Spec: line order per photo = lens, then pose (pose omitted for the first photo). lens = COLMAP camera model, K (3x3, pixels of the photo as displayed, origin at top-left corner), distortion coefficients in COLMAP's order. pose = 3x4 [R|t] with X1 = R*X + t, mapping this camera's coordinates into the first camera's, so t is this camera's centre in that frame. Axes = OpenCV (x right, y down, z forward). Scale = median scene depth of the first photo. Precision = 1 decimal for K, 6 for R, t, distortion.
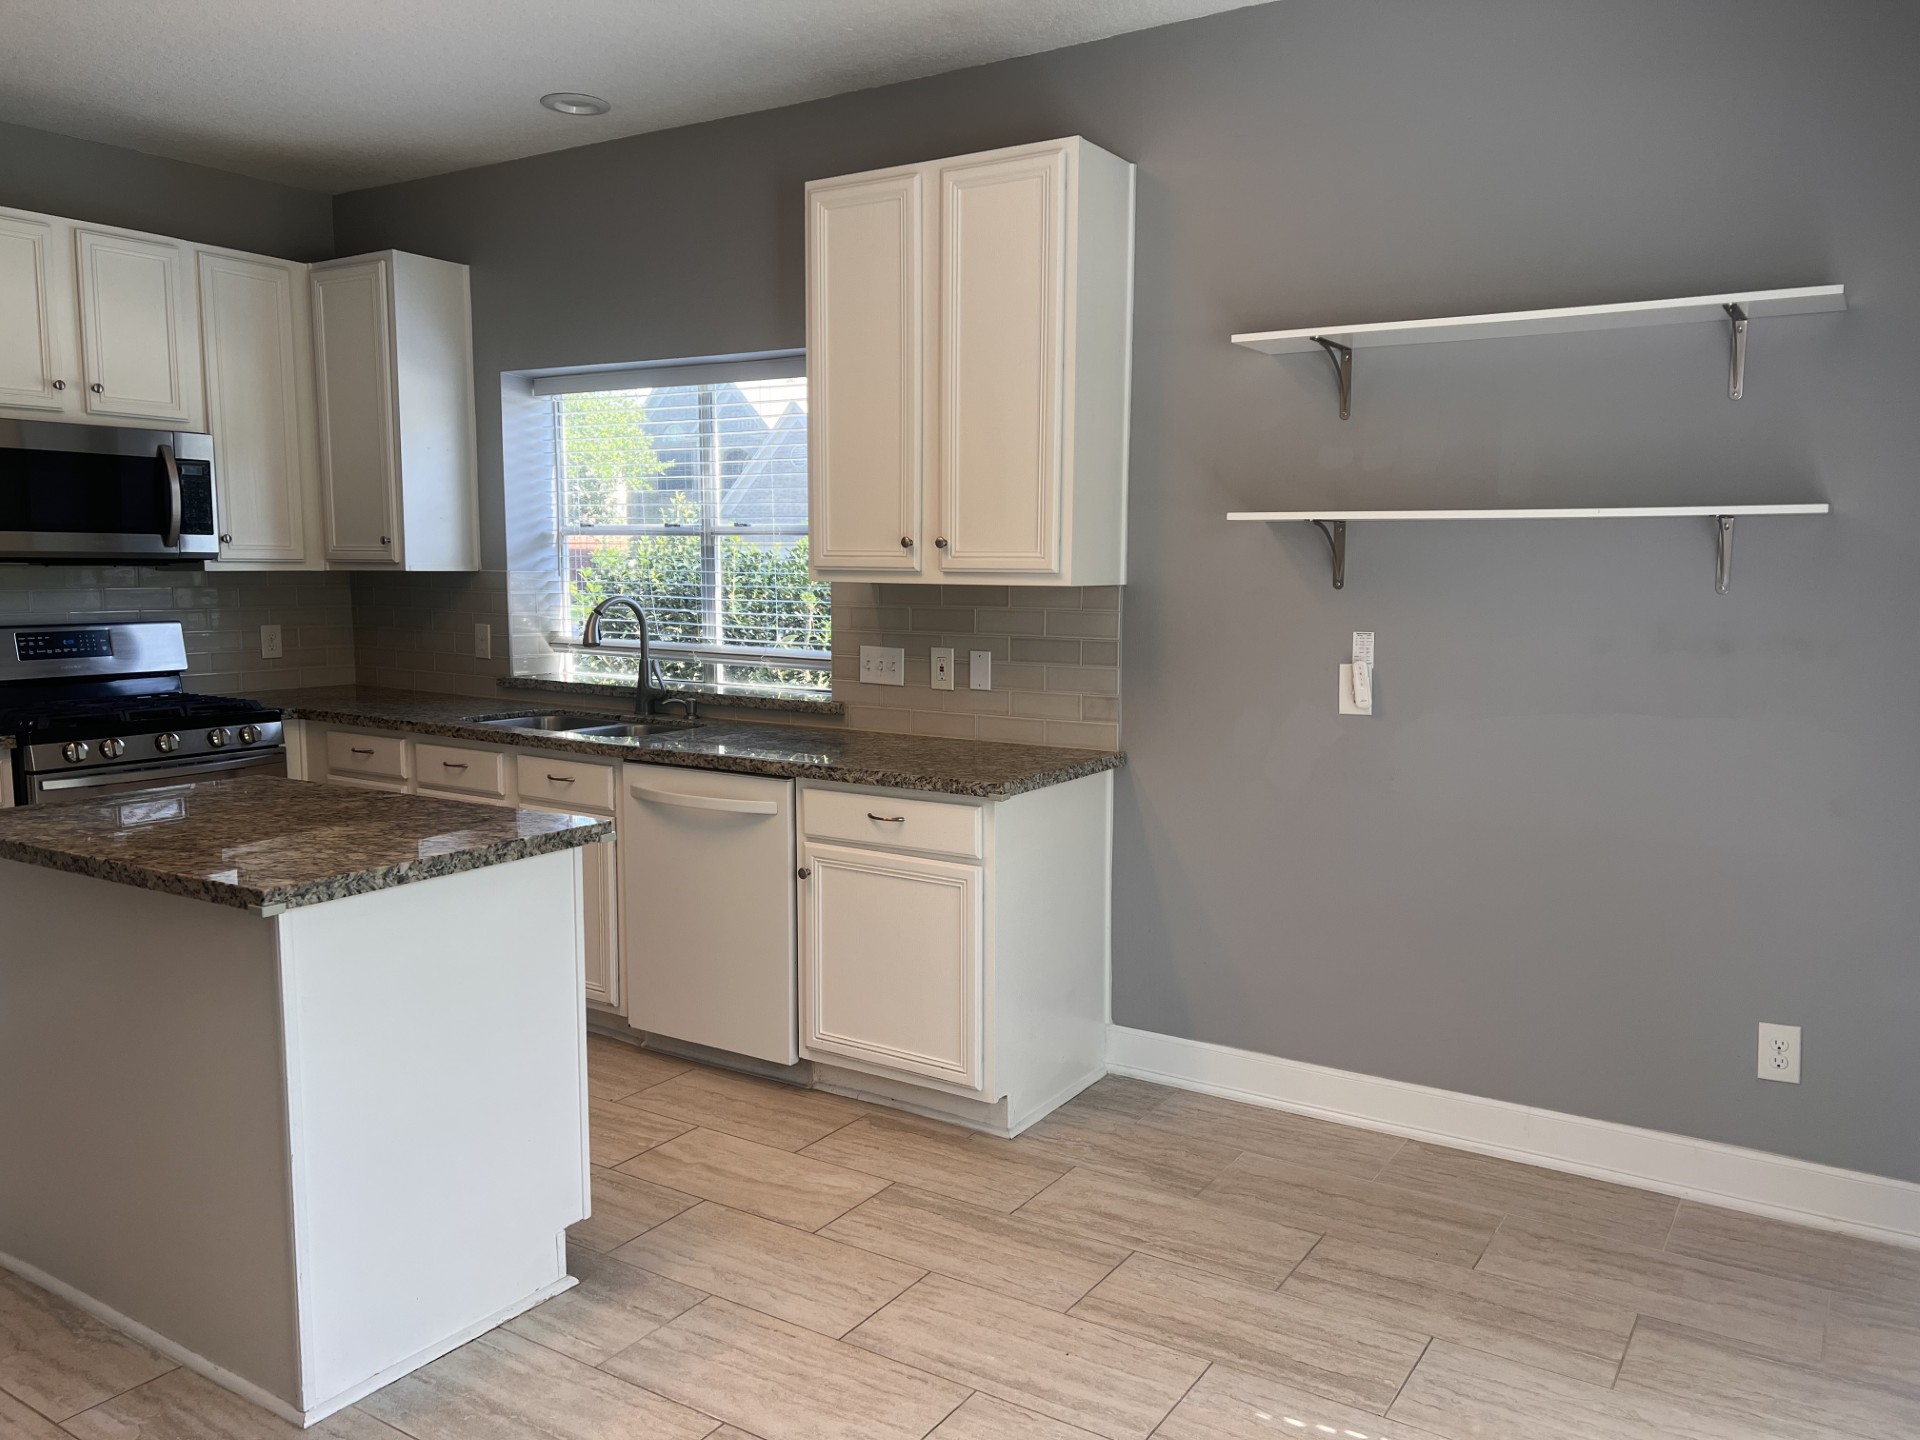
lens RADIAL K [[1448.8, 0, 962.8], [0, 1448.8, 730.8], [0, 0, 1]] dist [0.088823, -0.096884]
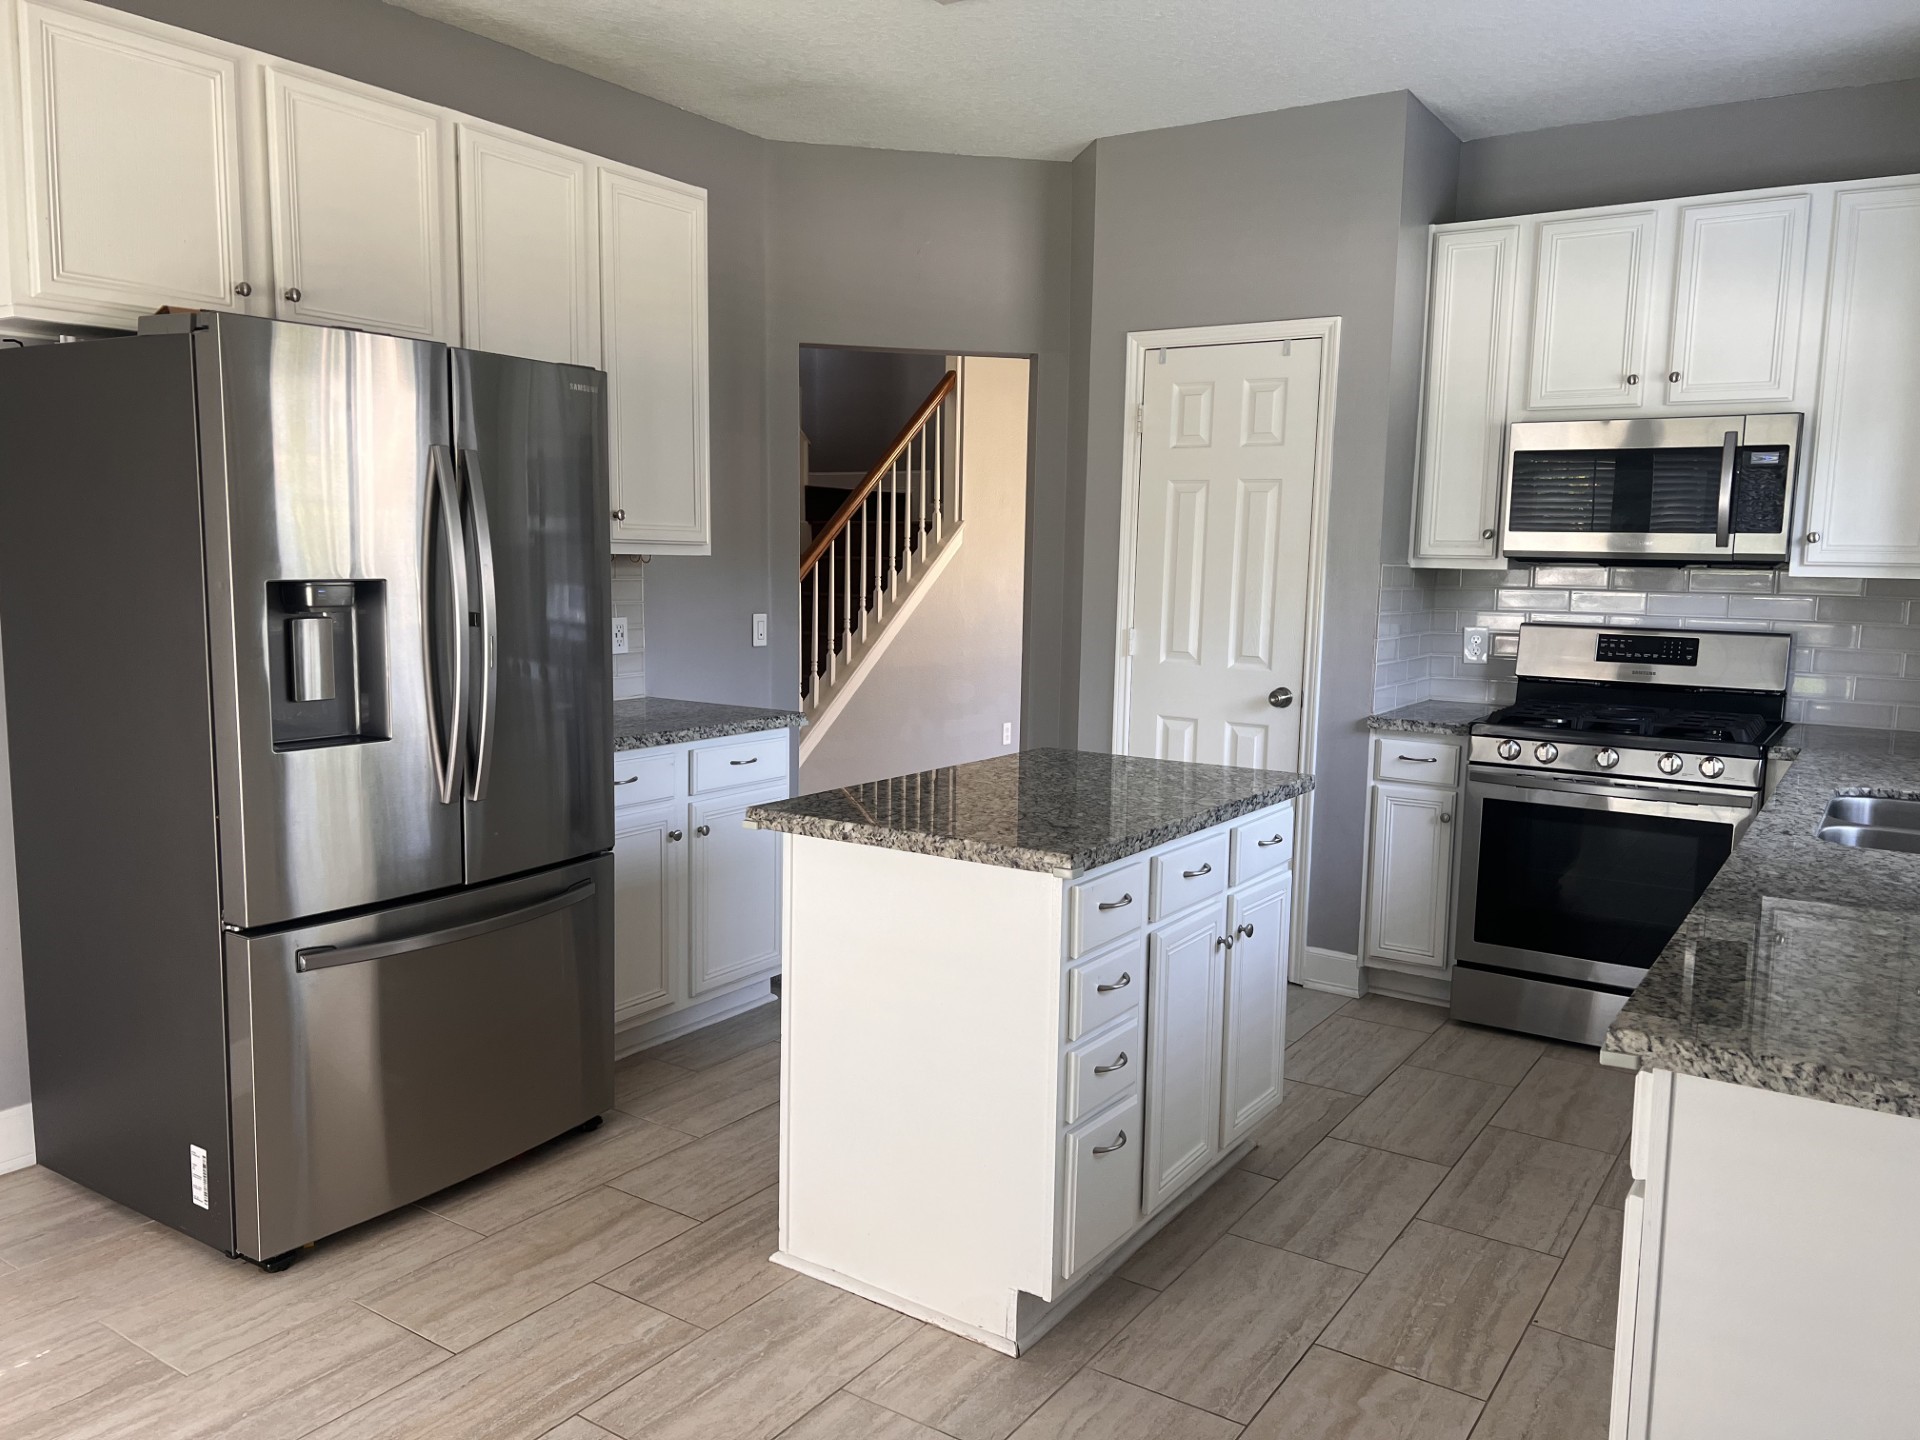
lens RADIAL K [[1448.8, 0, 962.8], [0, 1448.8, 730.8], [0, 0, 1]] dist [0.088823, -0.096884]
pose [[-0.011319, 0.121613, -0.992513, 0.396297], [-0.135400, 0.983248, 0.122022, -0.070065], [0.990726, 0.135768, 0.005337, 0.625872]]
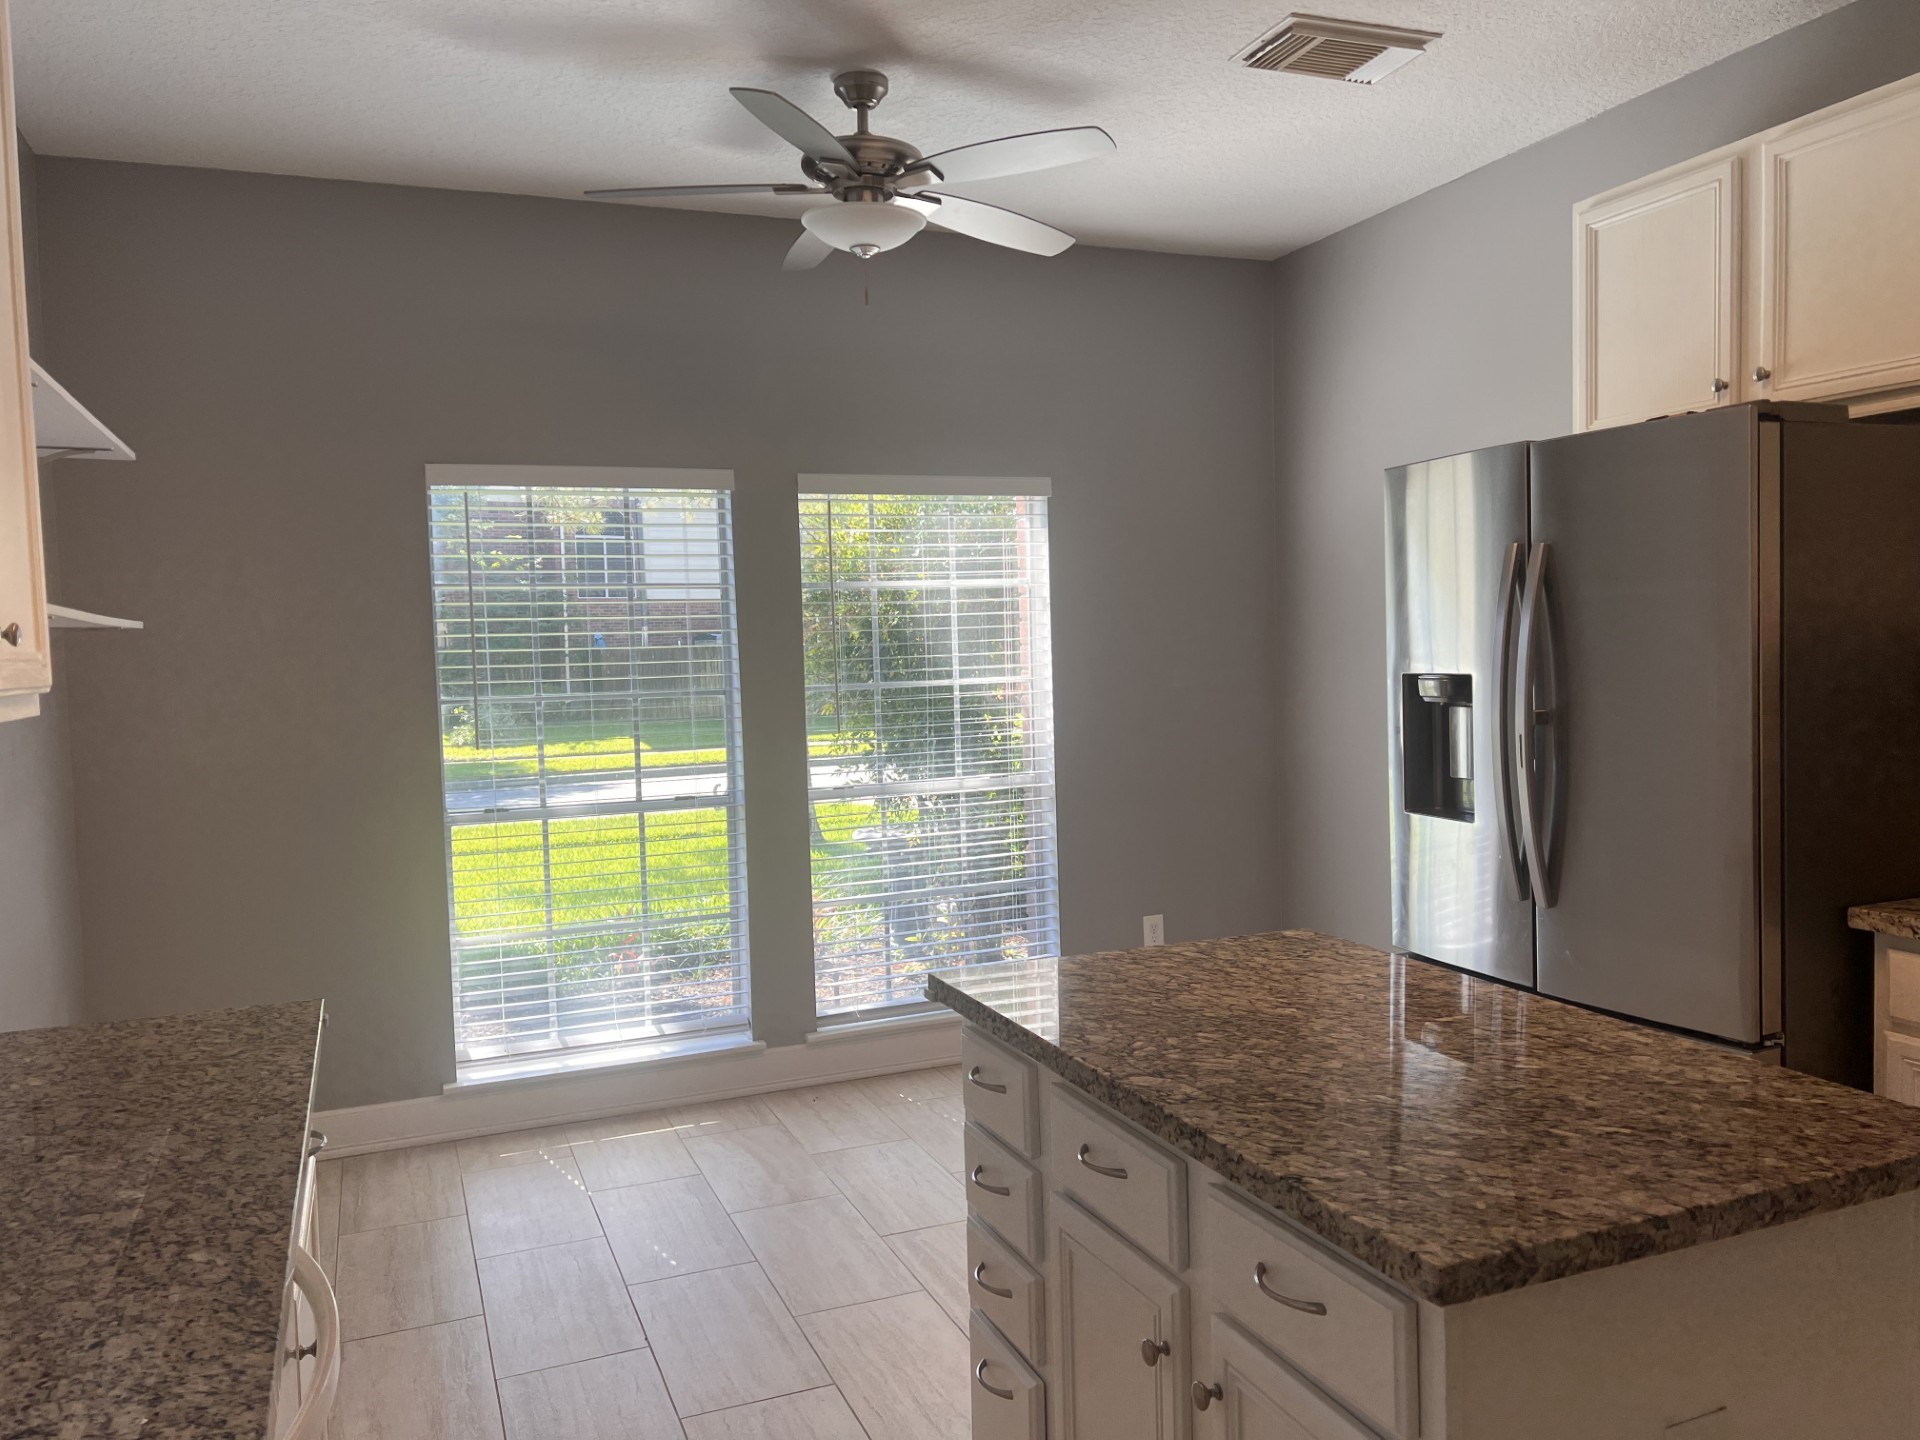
lens RADIAL K [[1448.8, 0, 962.8], [0, 1448.8, 730.8], [0, 0, 1]] dist [0.088823, -0.096884]
pose [[-0.819282, -0.018301, 0.573098, -0.486909], [0.092510, 0.982177, 0.163614, -0.135103], [-0.565878, 0.187064, -0.802988, 1.084760]]
